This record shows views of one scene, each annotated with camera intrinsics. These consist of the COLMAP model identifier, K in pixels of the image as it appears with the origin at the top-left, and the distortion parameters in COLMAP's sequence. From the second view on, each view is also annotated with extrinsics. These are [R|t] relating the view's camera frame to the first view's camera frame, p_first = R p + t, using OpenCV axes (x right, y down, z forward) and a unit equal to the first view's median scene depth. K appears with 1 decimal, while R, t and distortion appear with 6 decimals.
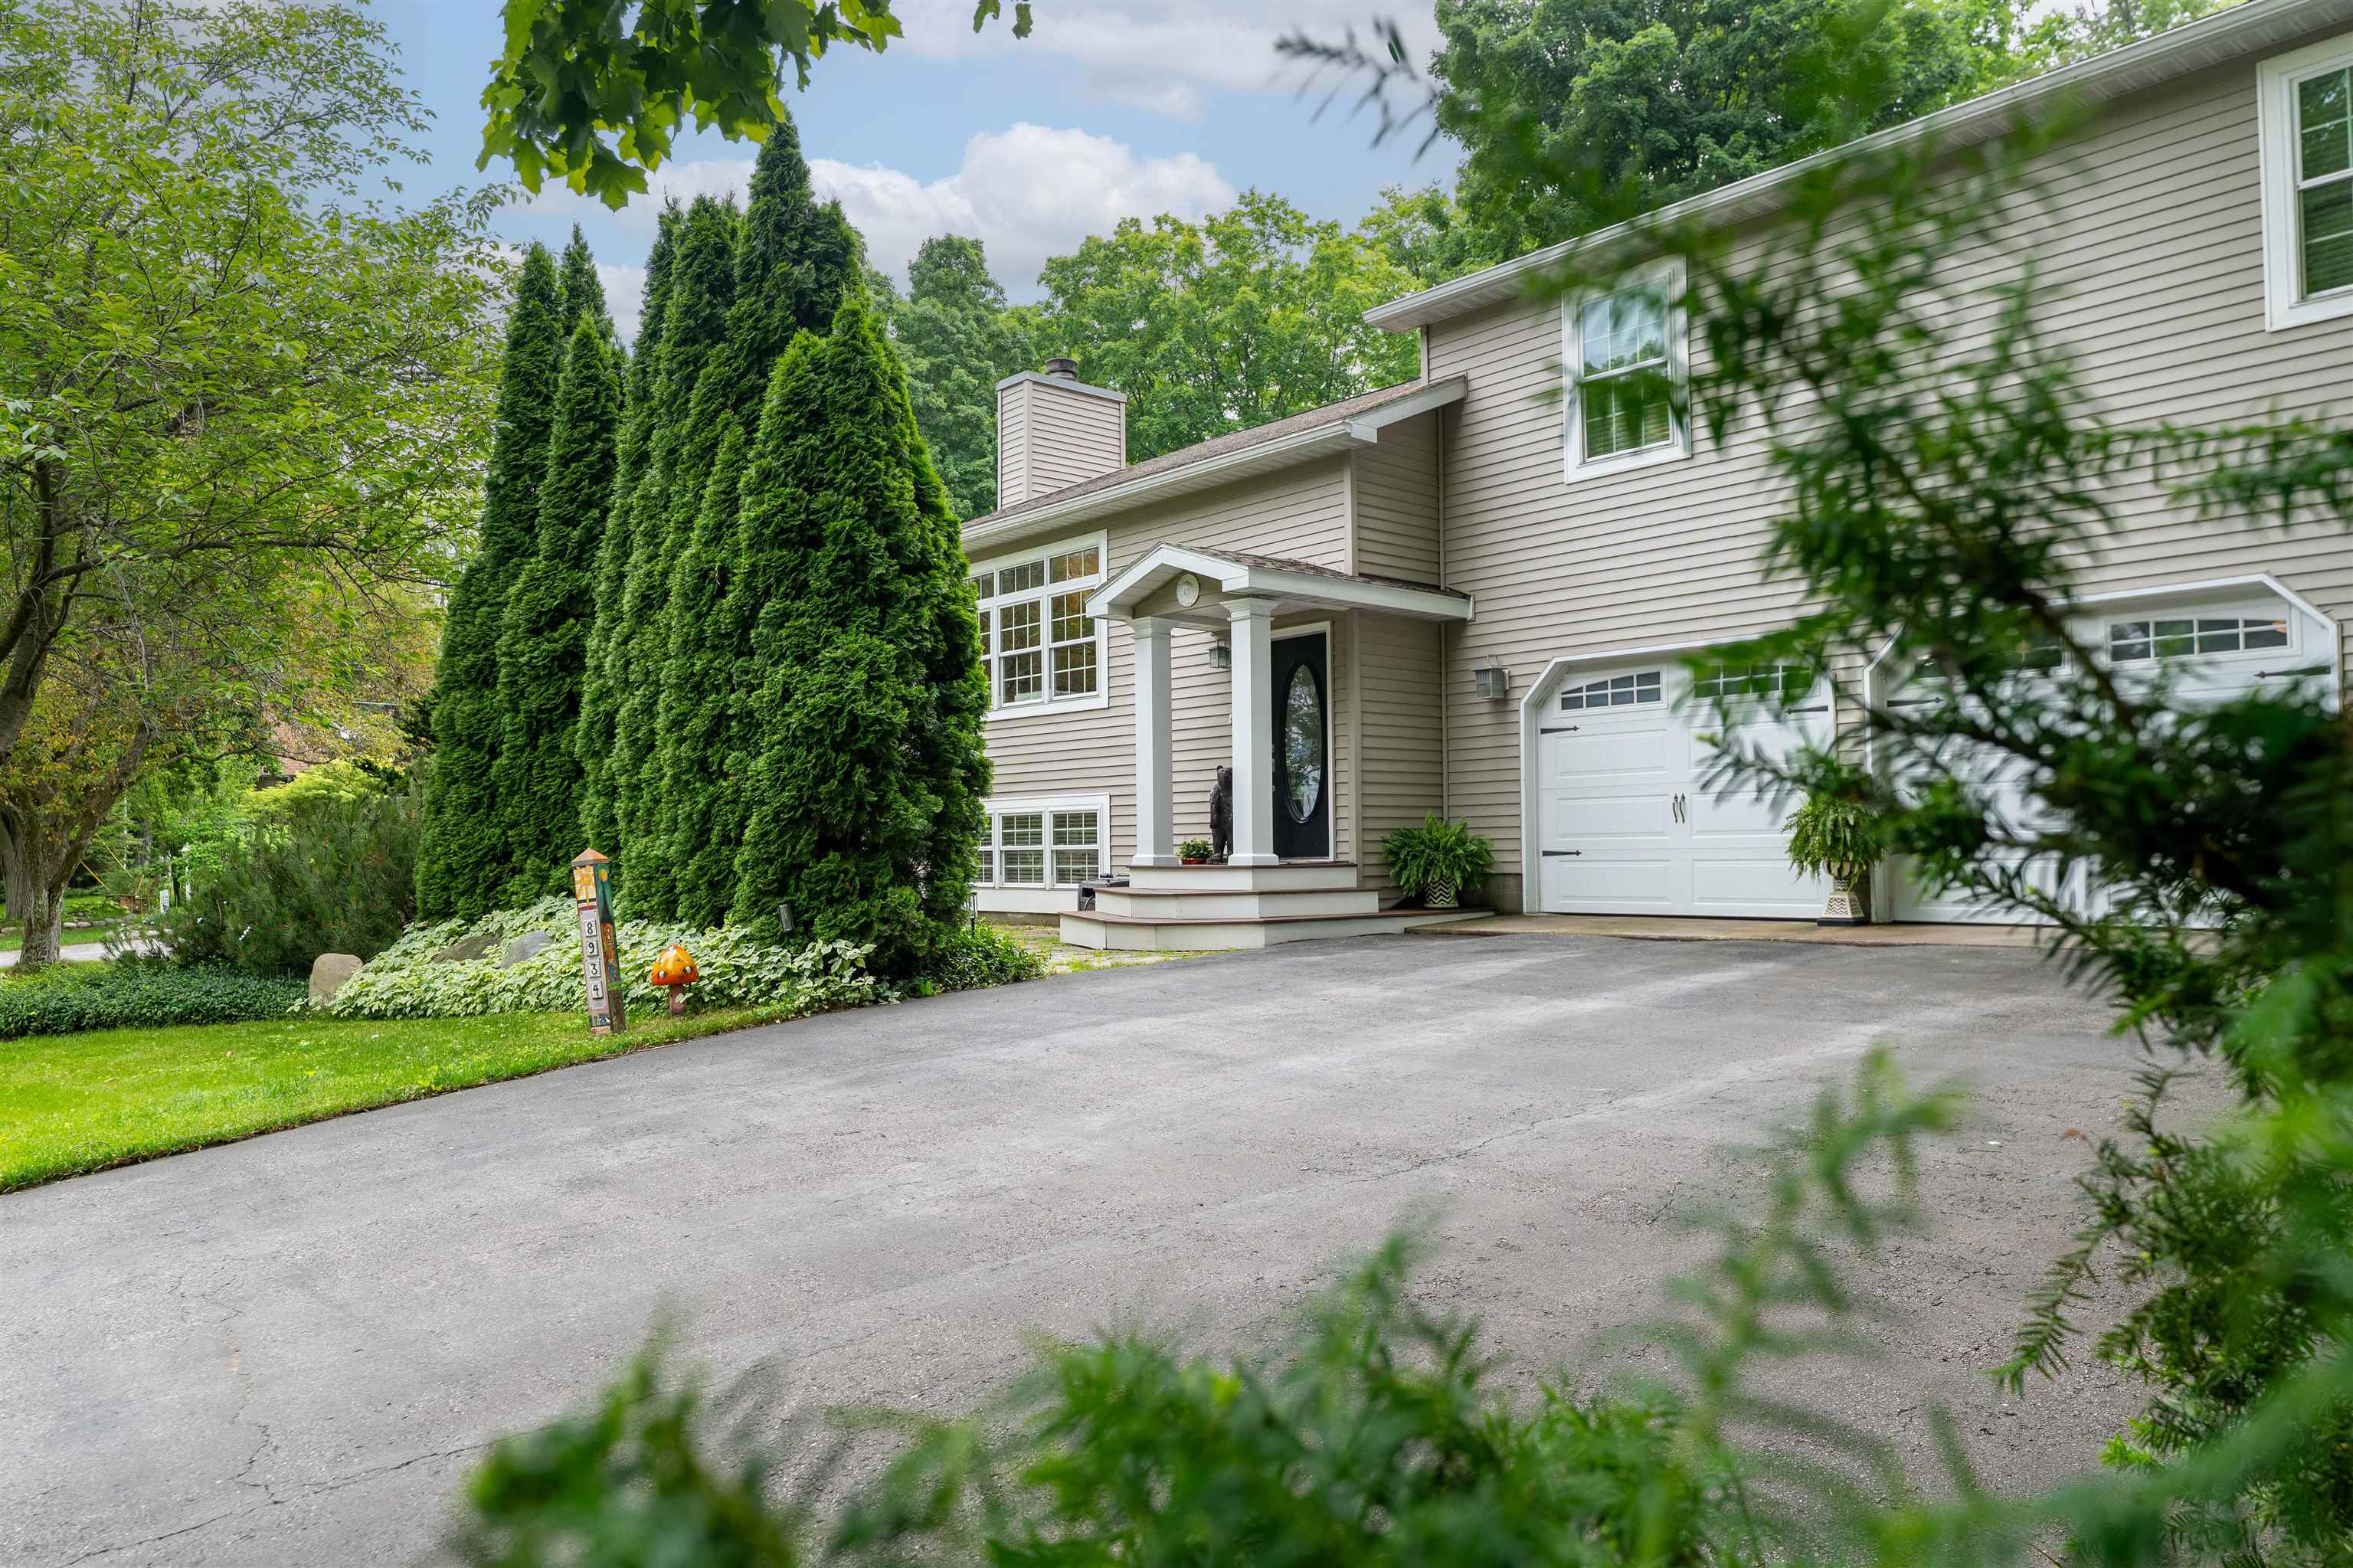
lens RADIAL K [[1579.5, 0, 1176.5], [0, 1579.5, 784.0], [0, 0, 1]] dist [-0.002082, -0.001603]
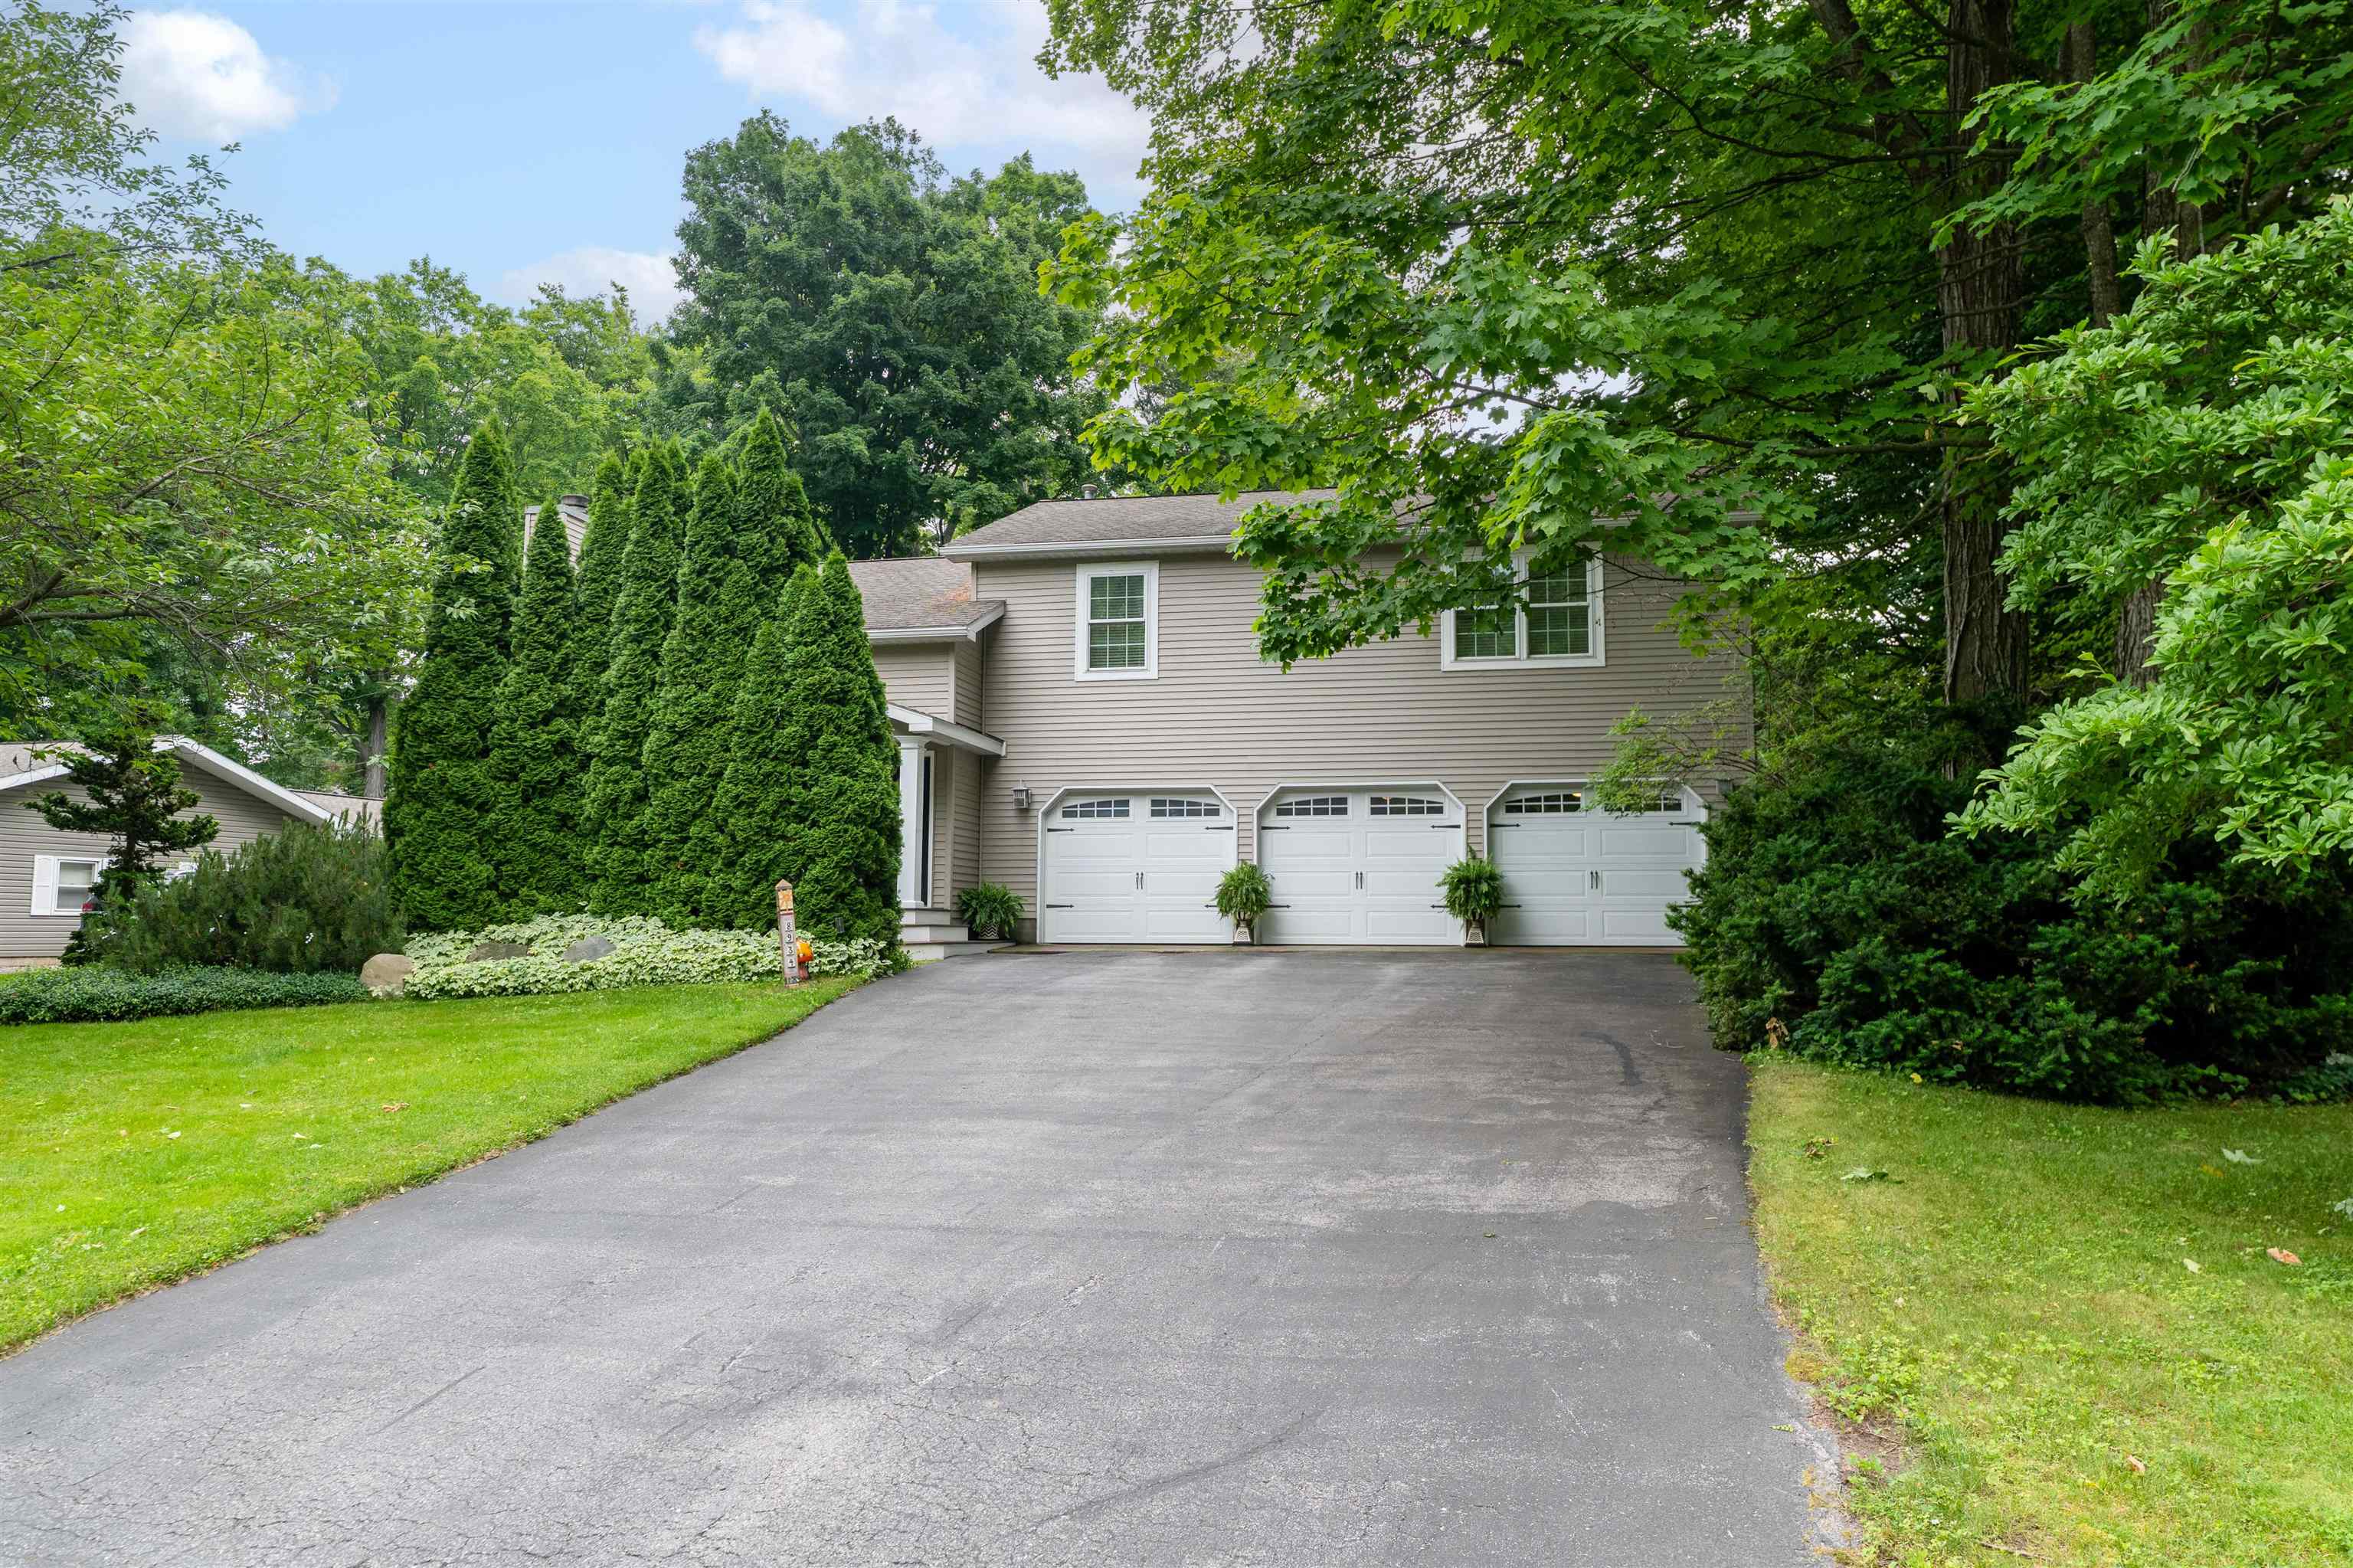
lens RADIAL K [[1579.5, 0, 1176.5], [0, 1579.5, 784.0], [0, 0, 1]] dist [-0.002082, -0.001603]
pose [[0.798010, 0.070969, 0.598451, -0.655725], [-0.039866, 0.997083, -0.065082, 0.020006], [-0.601324, 0.028078, 0.798512, -0.379100]]
